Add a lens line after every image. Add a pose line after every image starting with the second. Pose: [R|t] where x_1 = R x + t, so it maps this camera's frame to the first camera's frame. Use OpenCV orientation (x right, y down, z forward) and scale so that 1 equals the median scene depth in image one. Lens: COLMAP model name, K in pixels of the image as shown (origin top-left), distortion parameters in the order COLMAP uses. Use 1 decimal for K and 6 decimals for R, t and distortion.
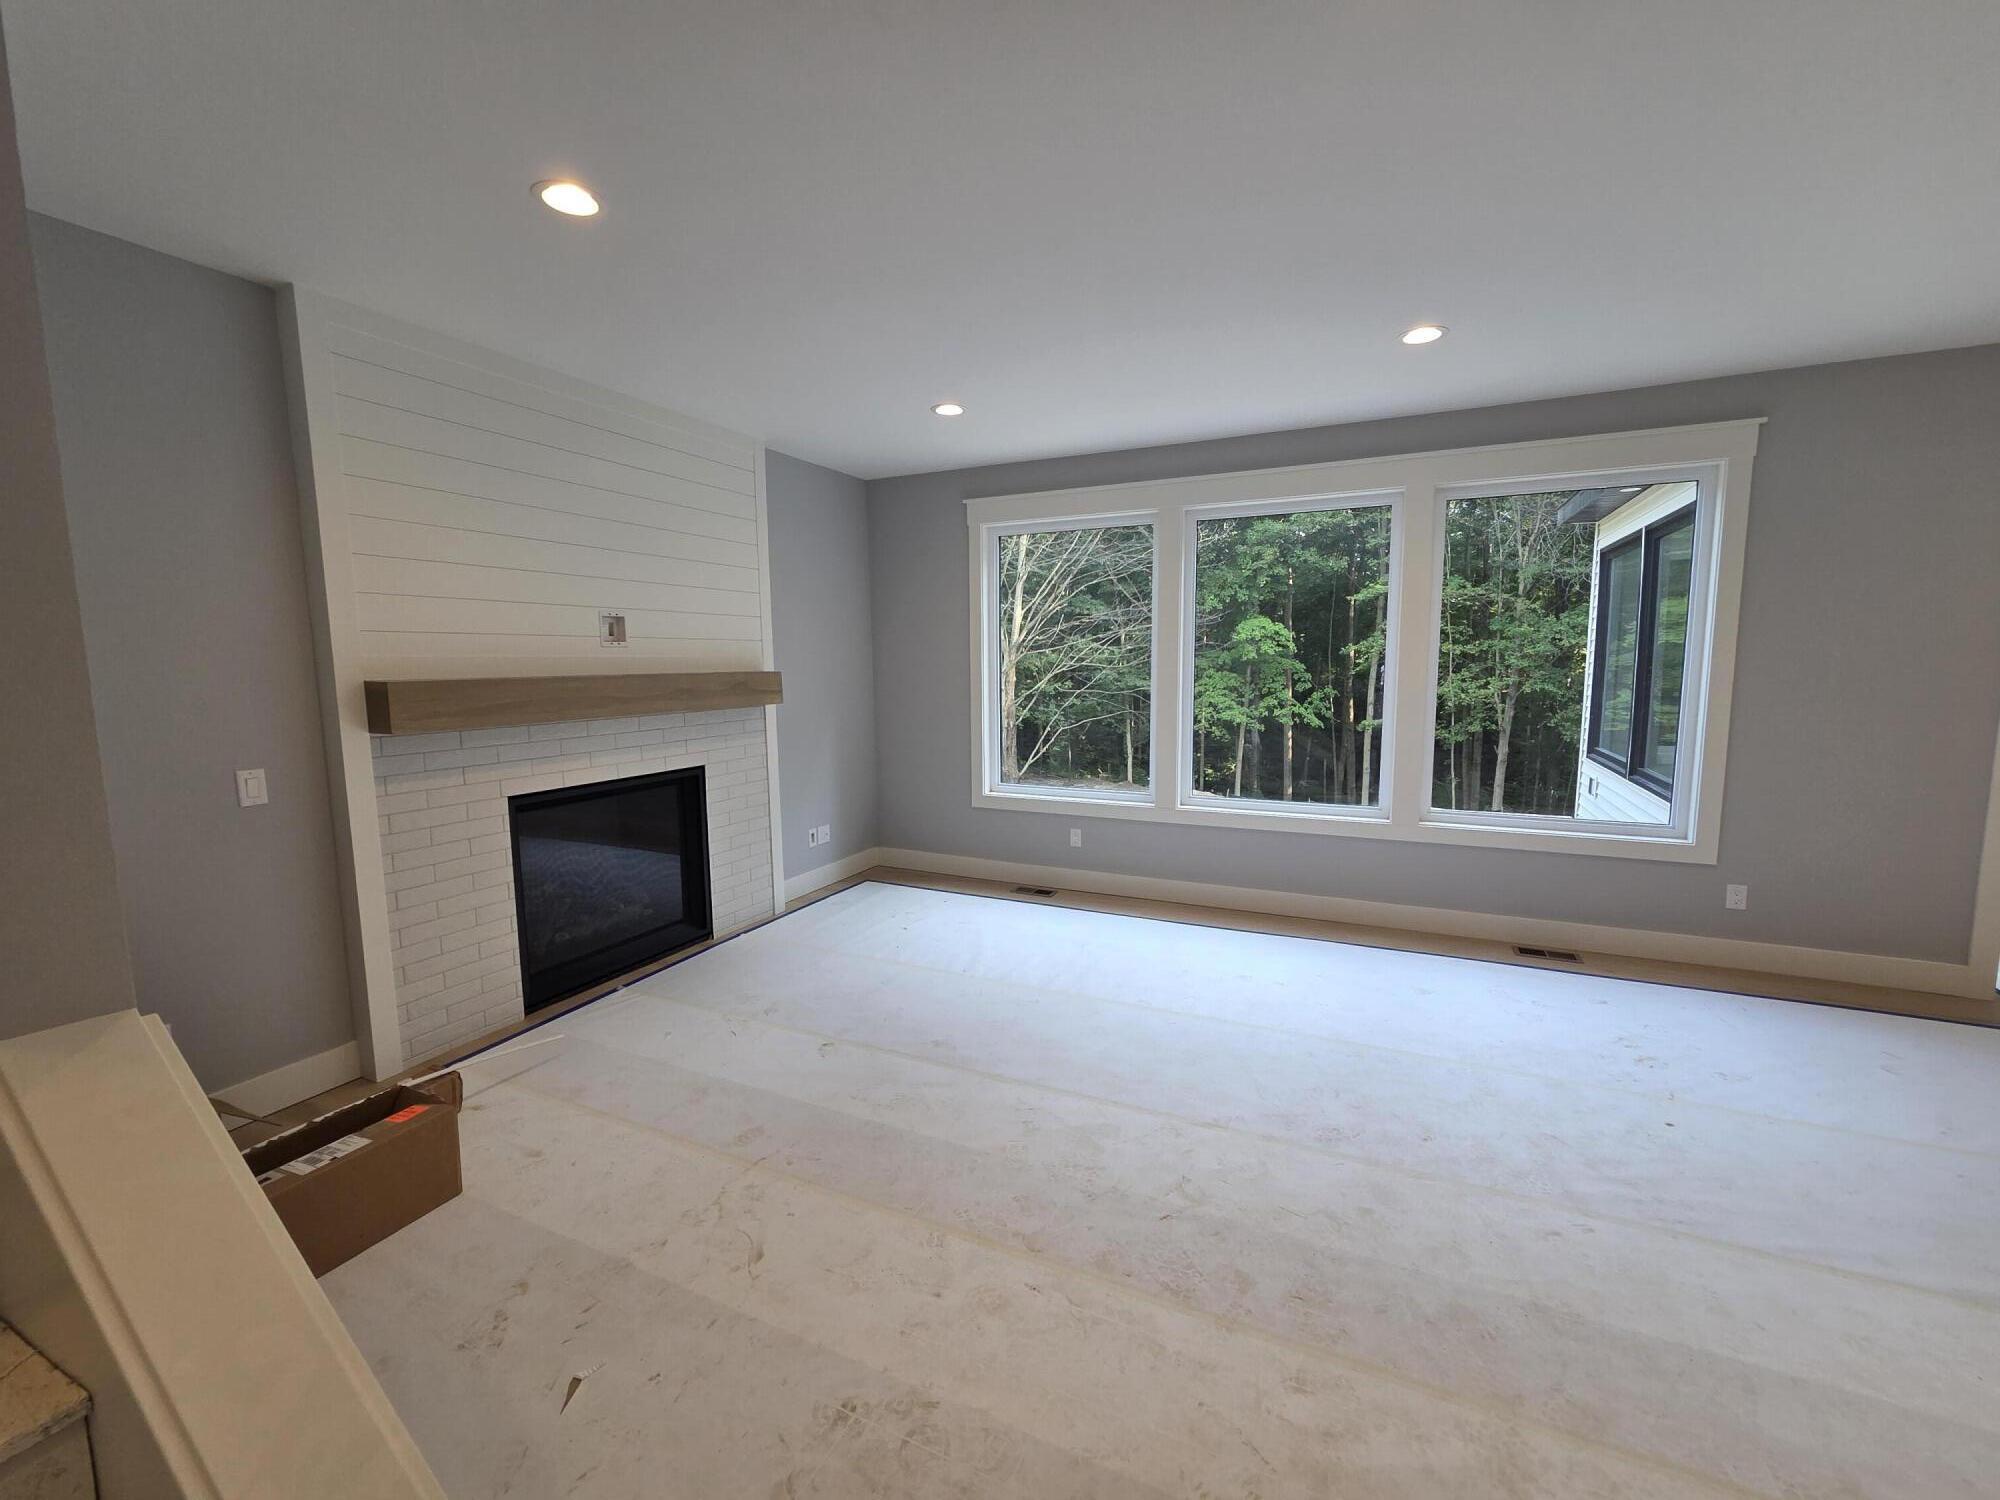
lens RADIAL K [[820.3, 0, 1014.6], [0, 820.3, 754.3], [0, 0, 1]] dist [0.008096, -0.002354]
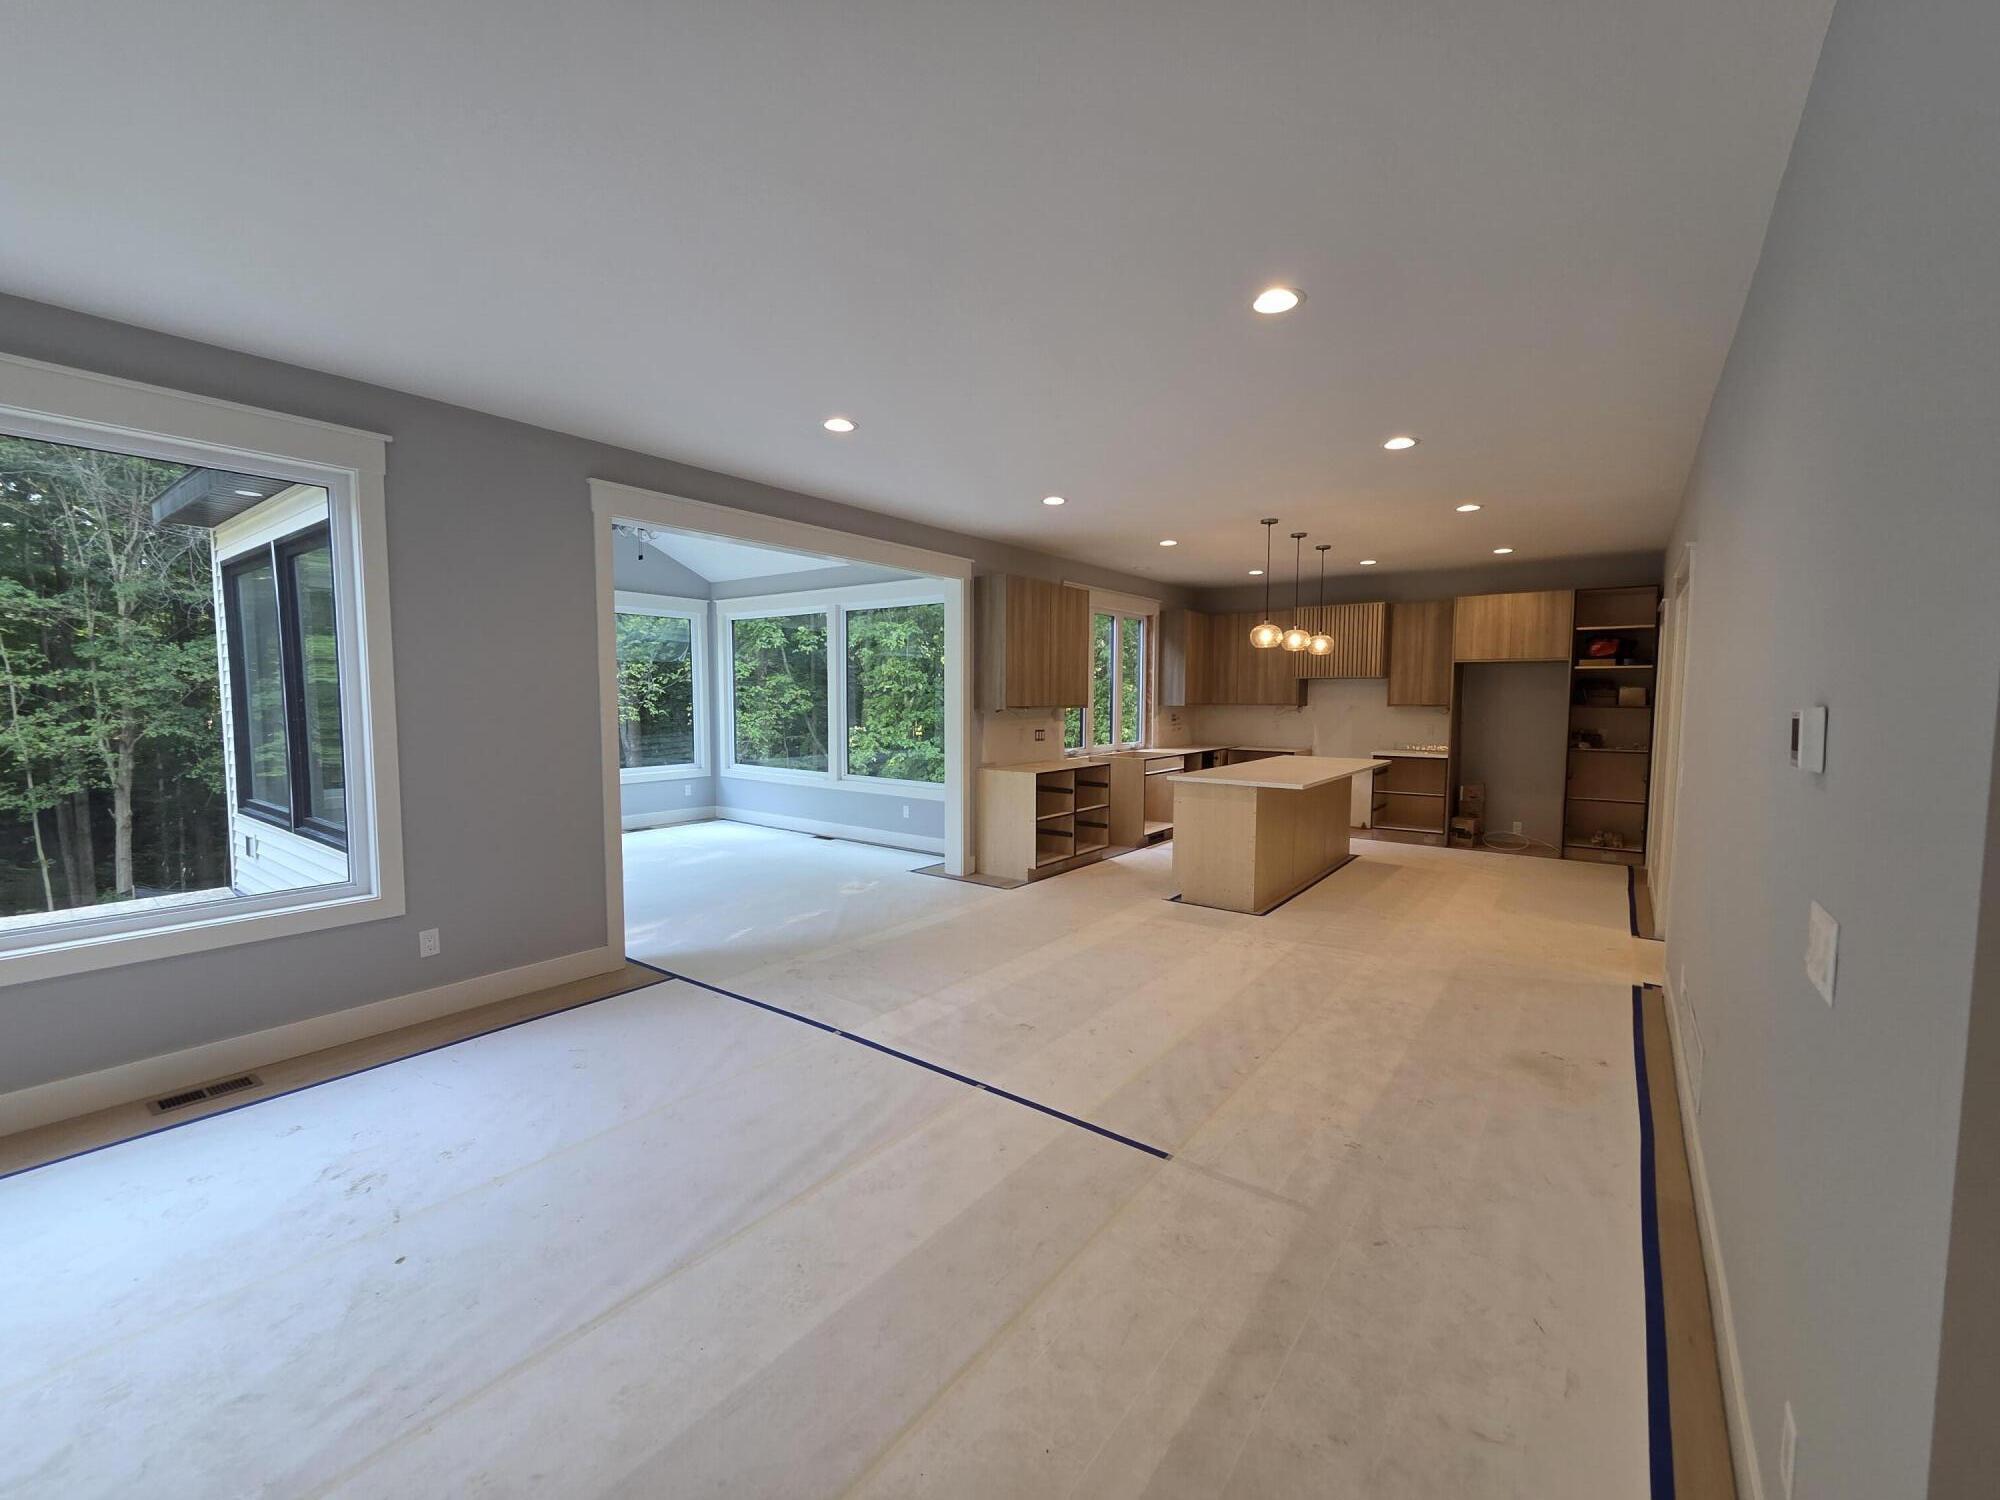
lens RADIAL K [[820.3, 0, 999.5], [0, 820.3, 759.8], [0, 0, 1]] dist [0.008096, -0.002354]
pose [[0.215689, -0.061960, 0.974494, 0.017817], [0.103559, 0.993808, 0.040267, -0.000924], [-0.970955, 0.092232, 0.220770, 0.022361]]
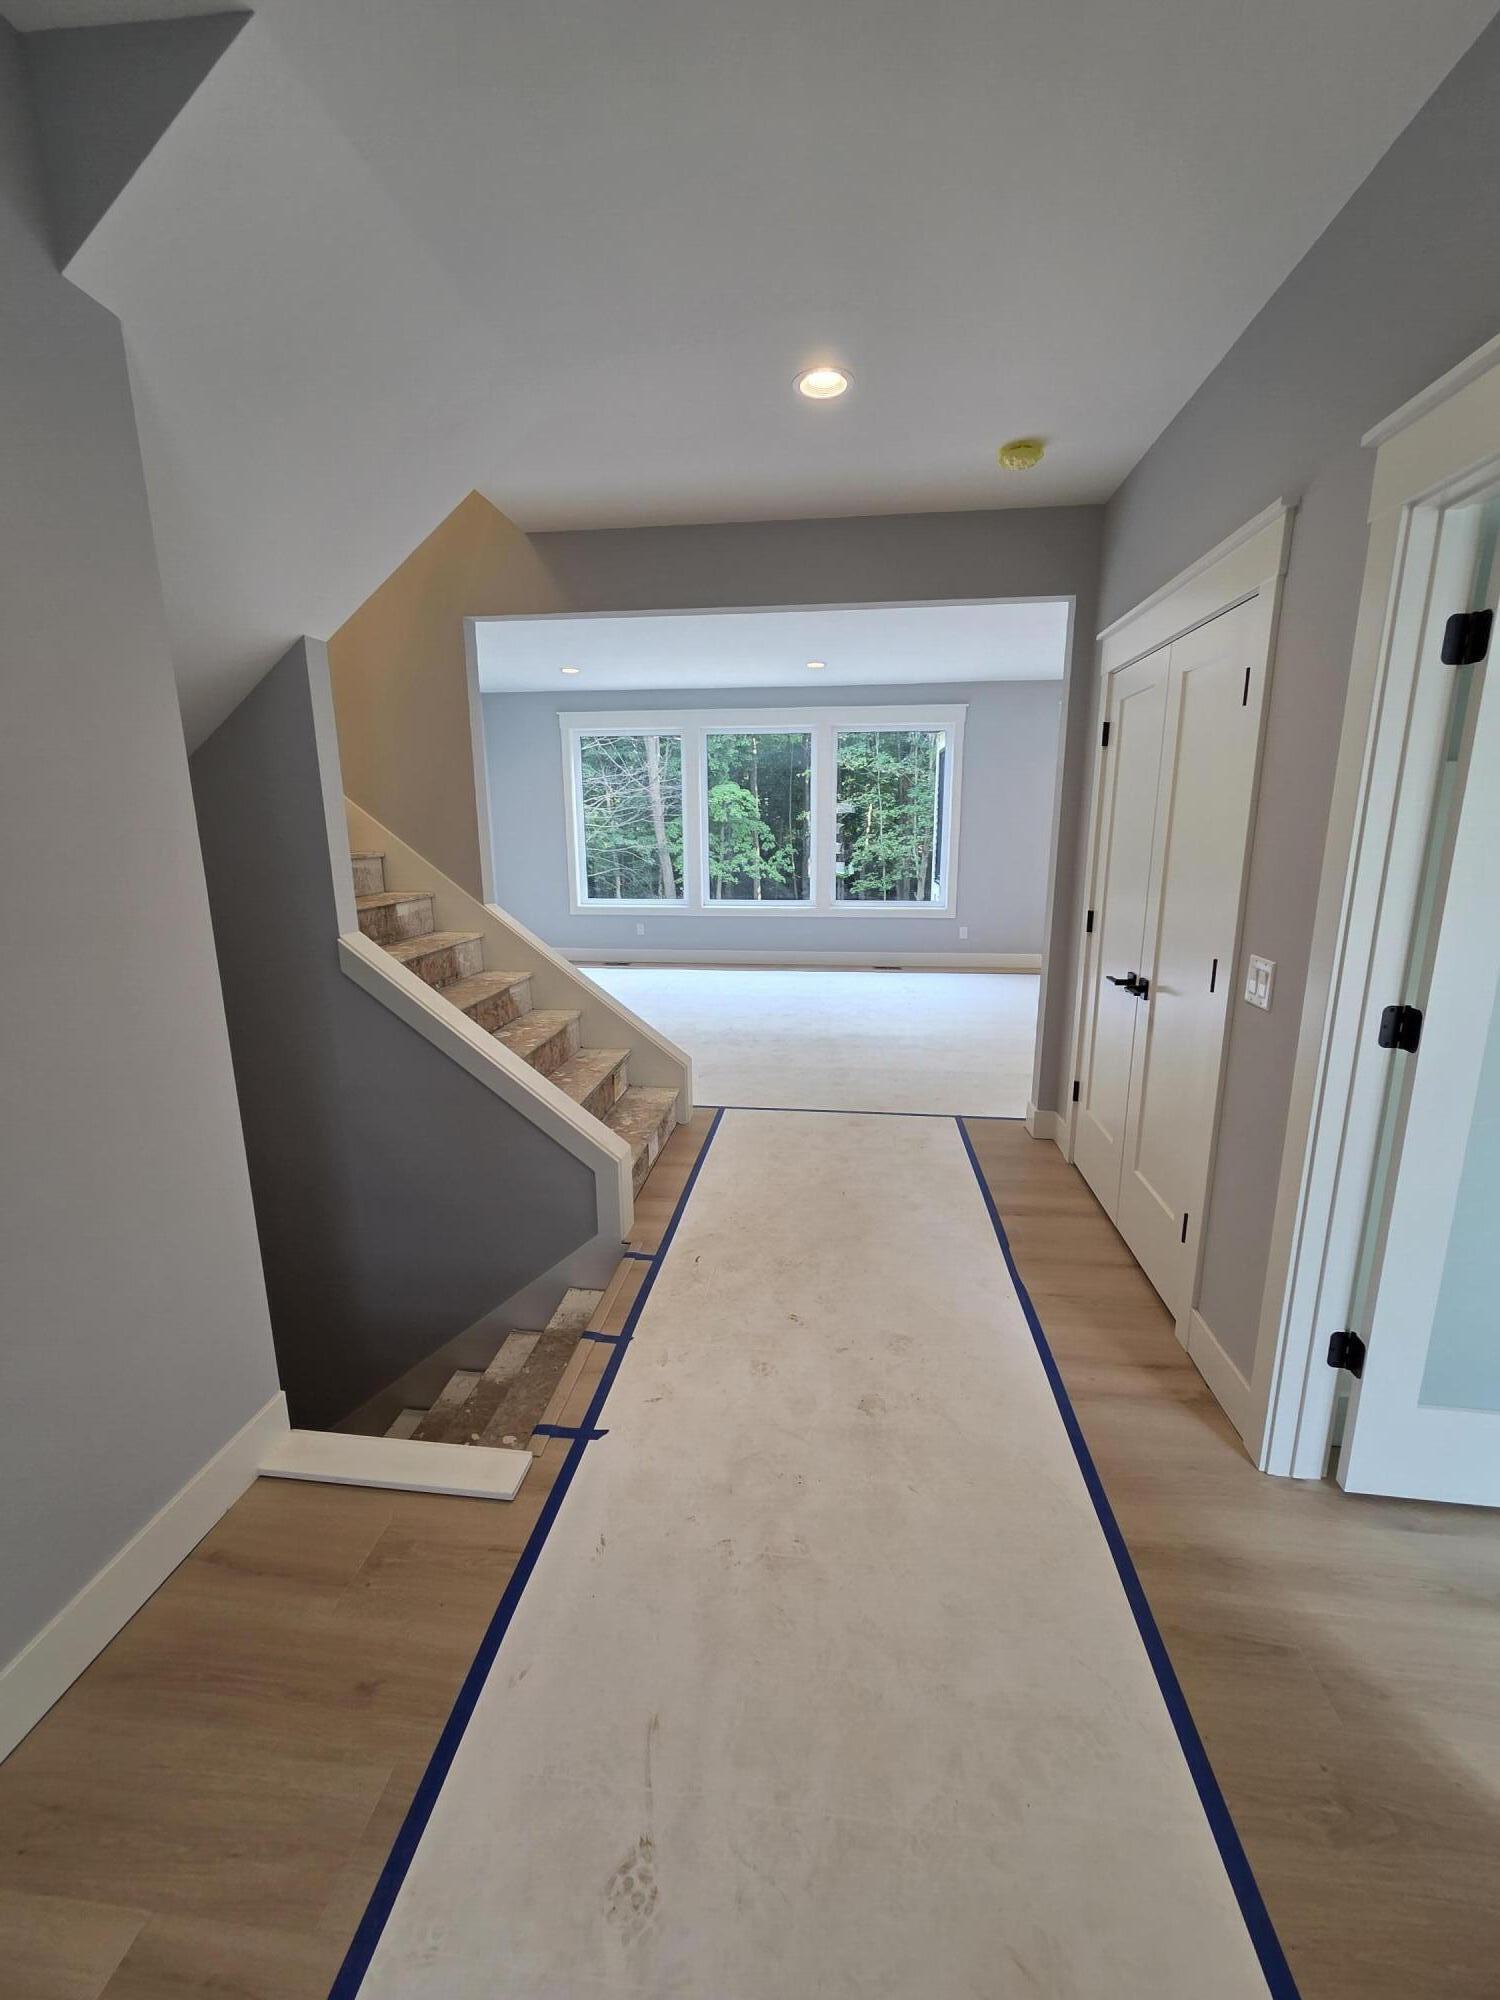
lens RADIAL K [[820.3, 0, 754.7], [0, 820.3, 997.2], [0, 0, 1]] dist [0.008096, -0.002354]
pose [[0.948872, -0.062236, 0.309464, -0.047629], [0.032432, 0.994404, 0.100539, 0.017118], [-0.313990, -0.085362, 0.945581, -0.134620]]
